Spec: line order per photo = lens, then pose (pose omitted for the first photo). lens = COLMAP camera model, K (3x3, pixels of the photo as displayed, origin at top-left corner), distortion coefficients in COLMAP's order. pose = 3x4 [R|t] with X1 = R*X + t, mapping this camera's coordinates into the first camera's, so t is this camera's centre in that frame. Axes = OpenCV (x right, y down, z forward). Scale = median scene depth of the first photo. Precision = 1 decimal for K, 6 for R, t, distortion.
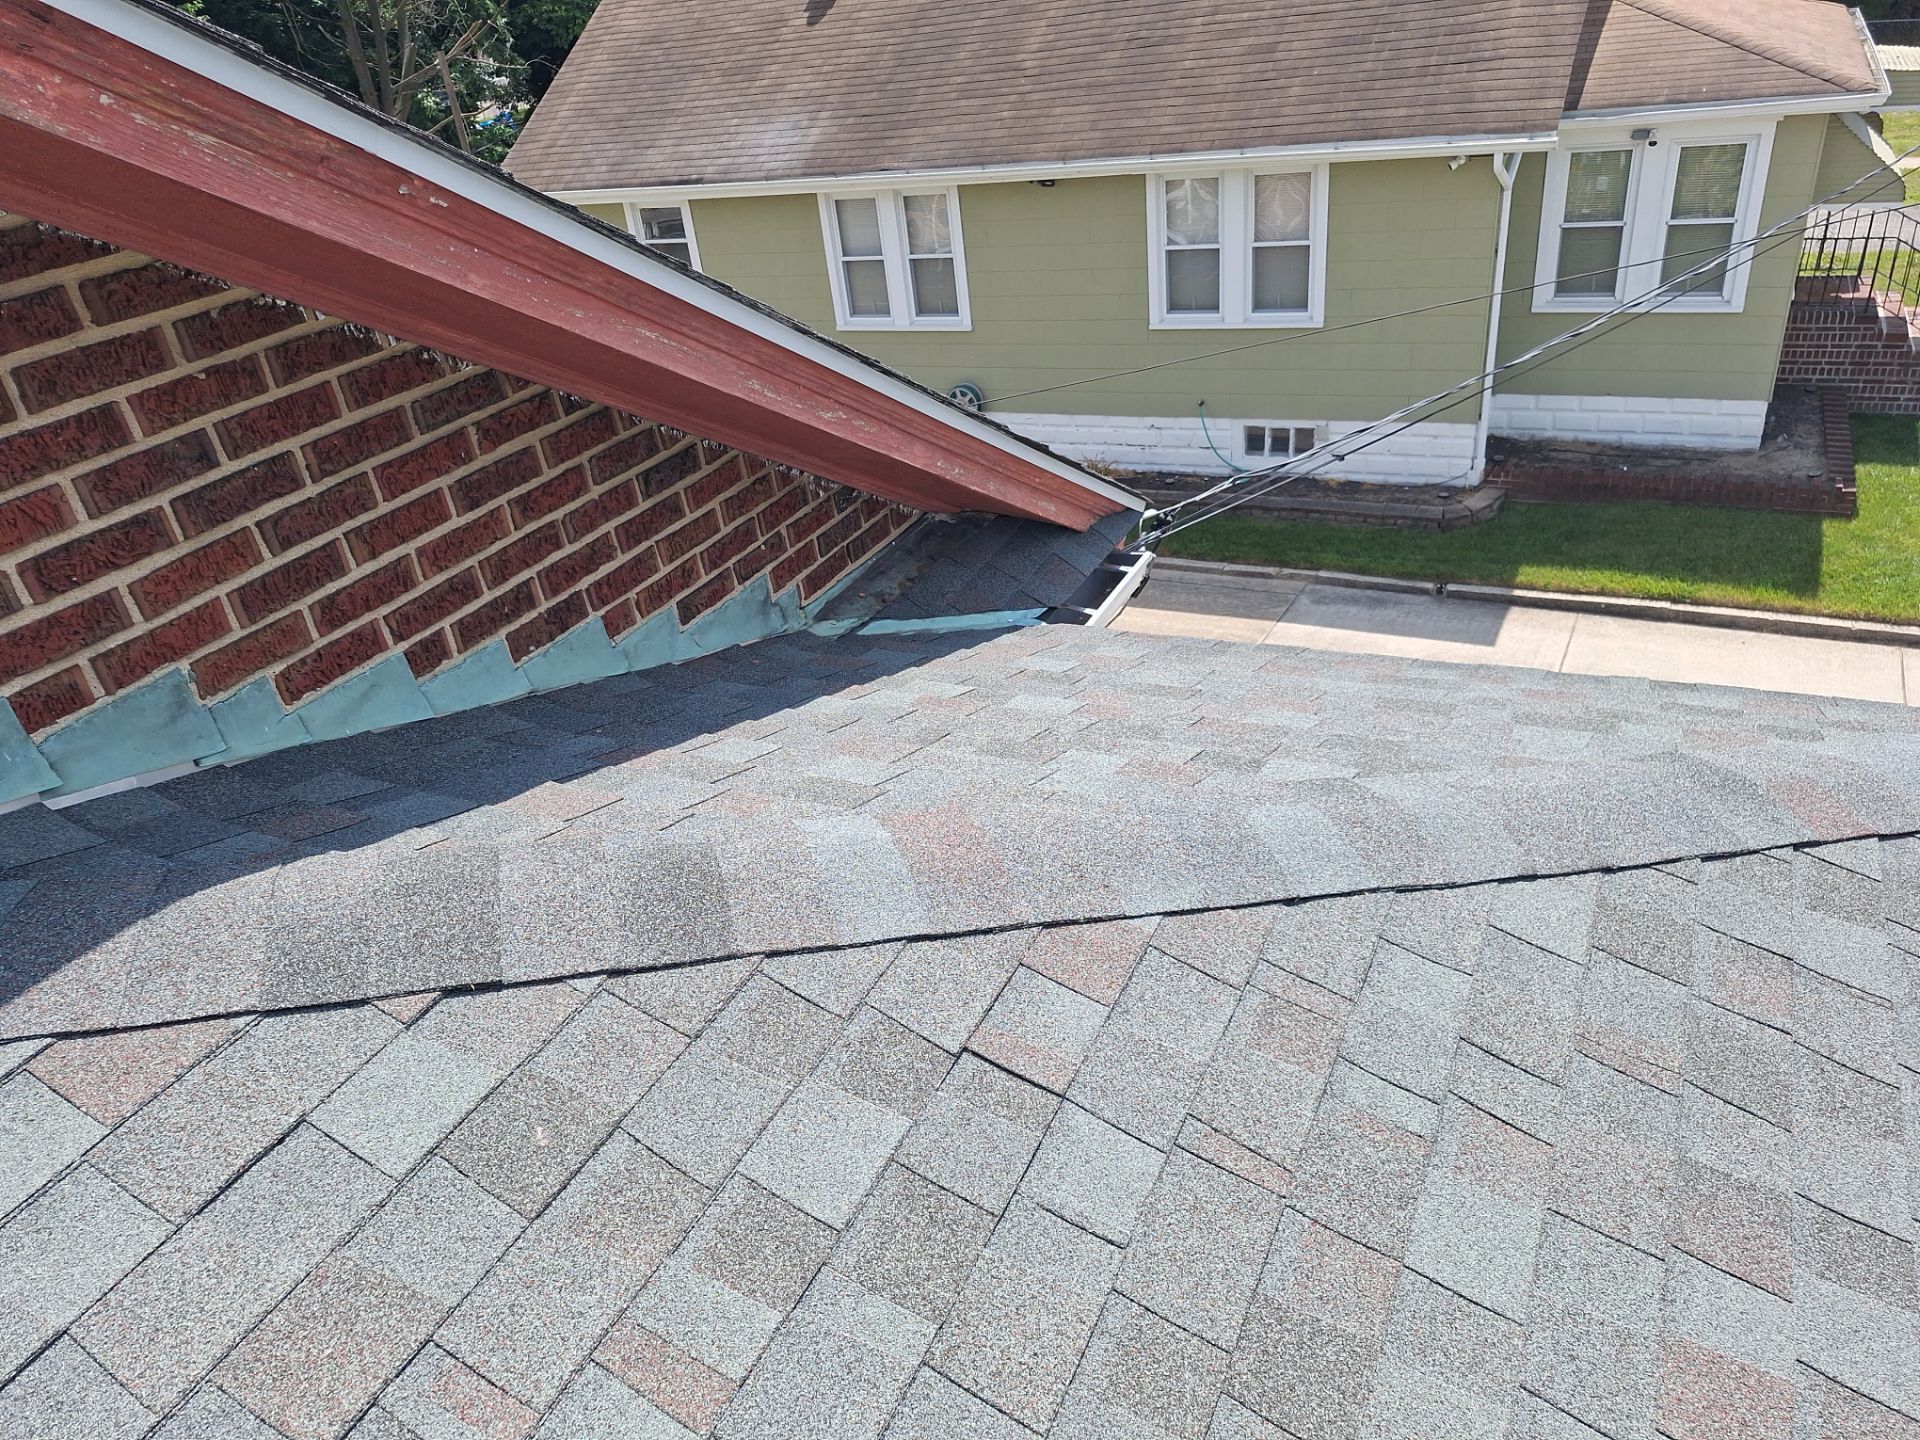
lens RADIAL K [[1333.5, 0, 919.1], [0, 1333.5, 768.3], [0, 0, 1]] dist [0.092283, -0.114144]
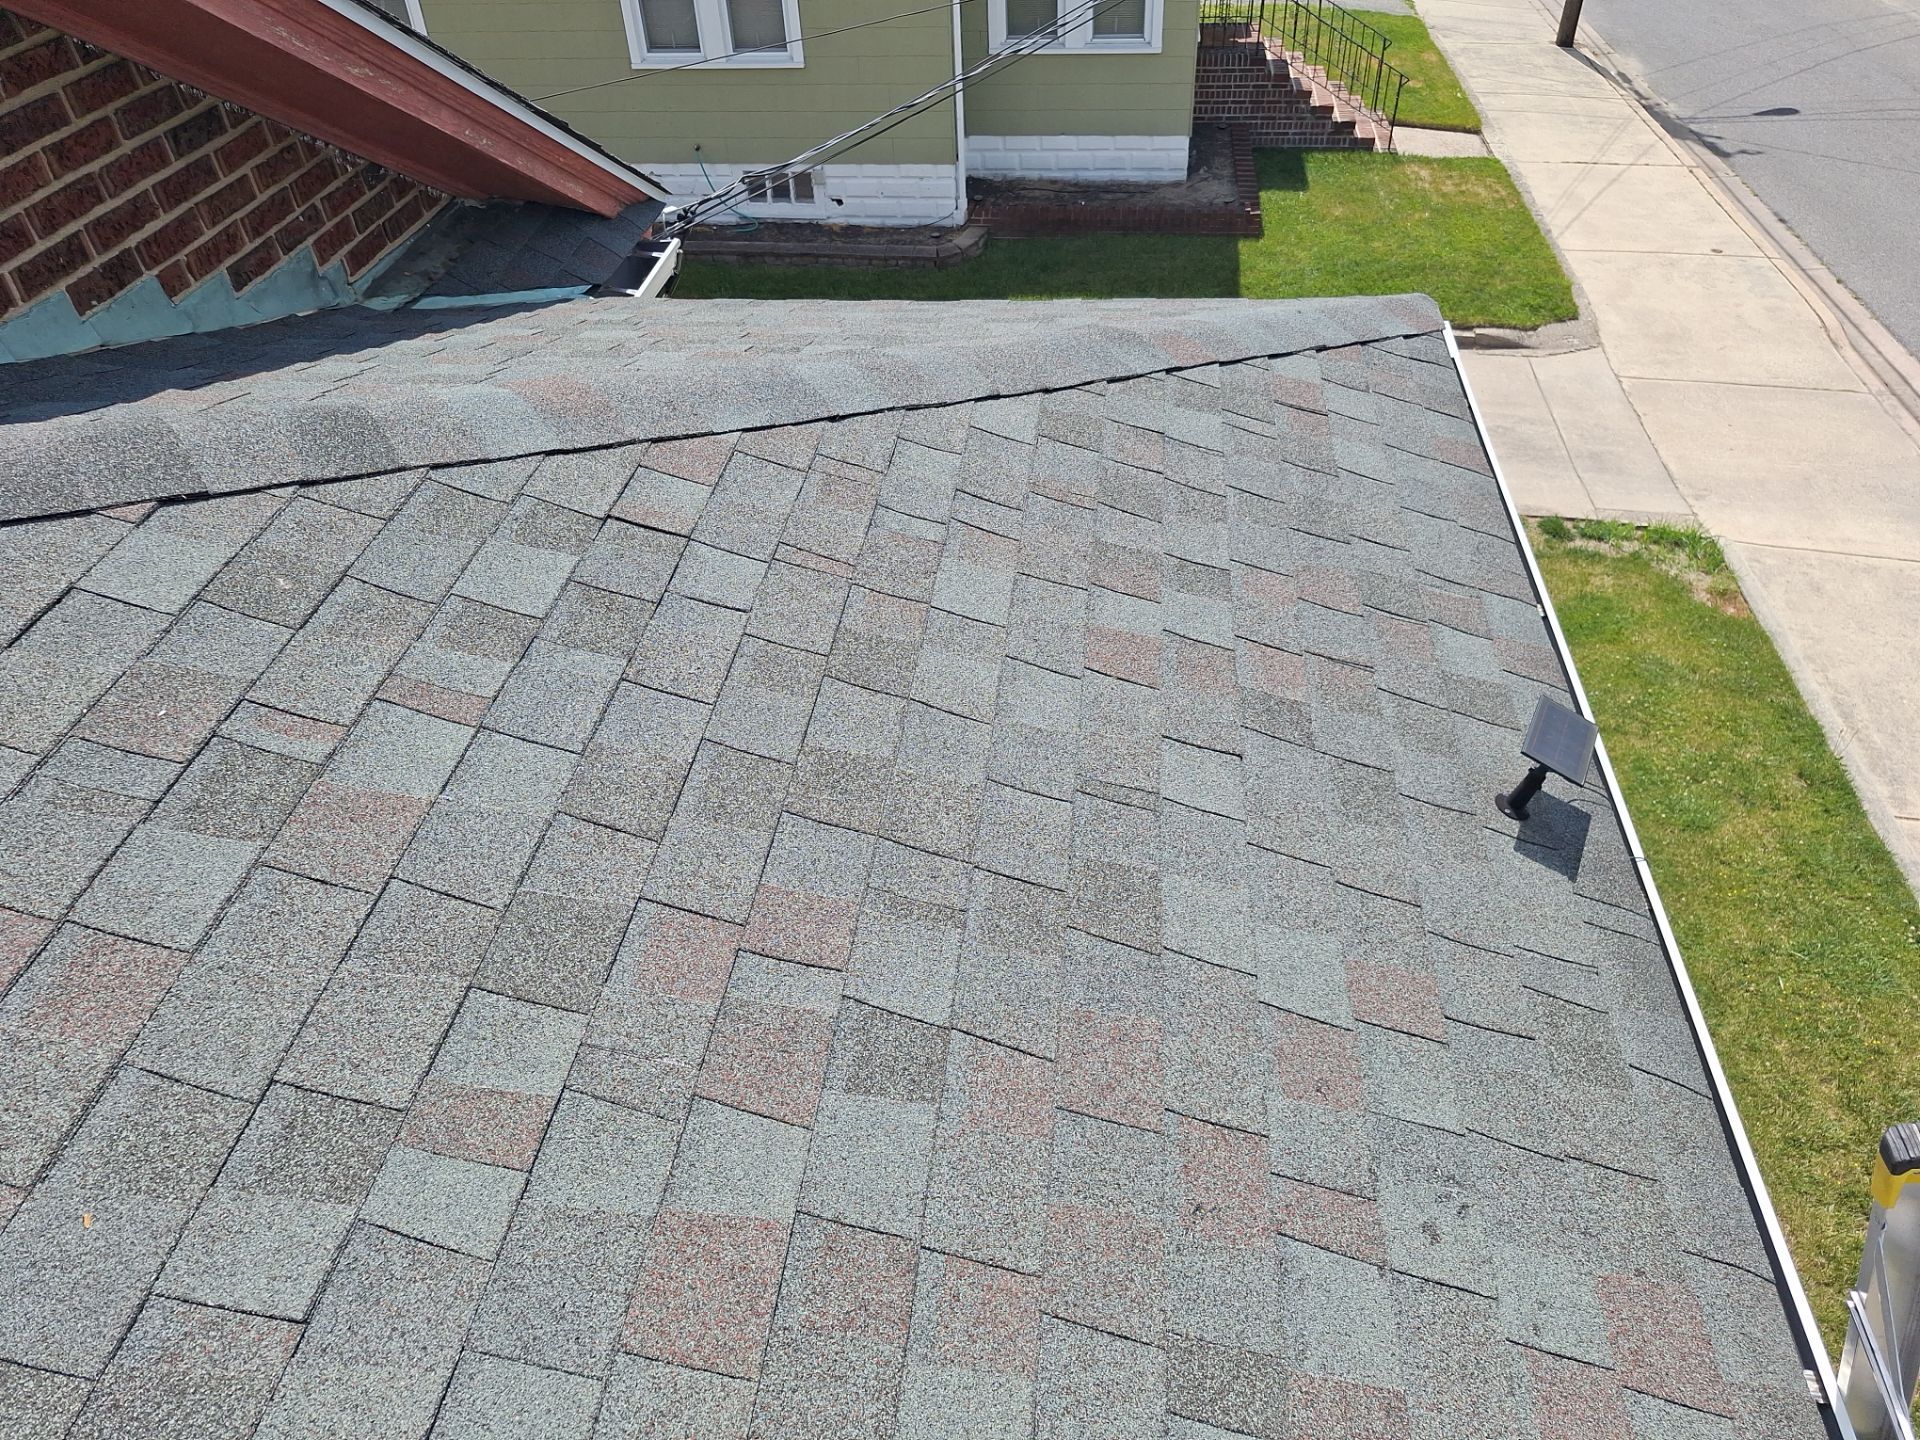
lens RADIAL K [[1331.5, 0, 960.0], [0, 1331.5, 720.0], [0, 0, 1]] dist [0.049300, -0.056128]
pose [[0.928439, -0.164453, 0.333100, -0.060773], [0.120620, 0.981545, 0.148391, 0.132965], [-0.351356, -0.097594, 0.931142, -0.193417]]
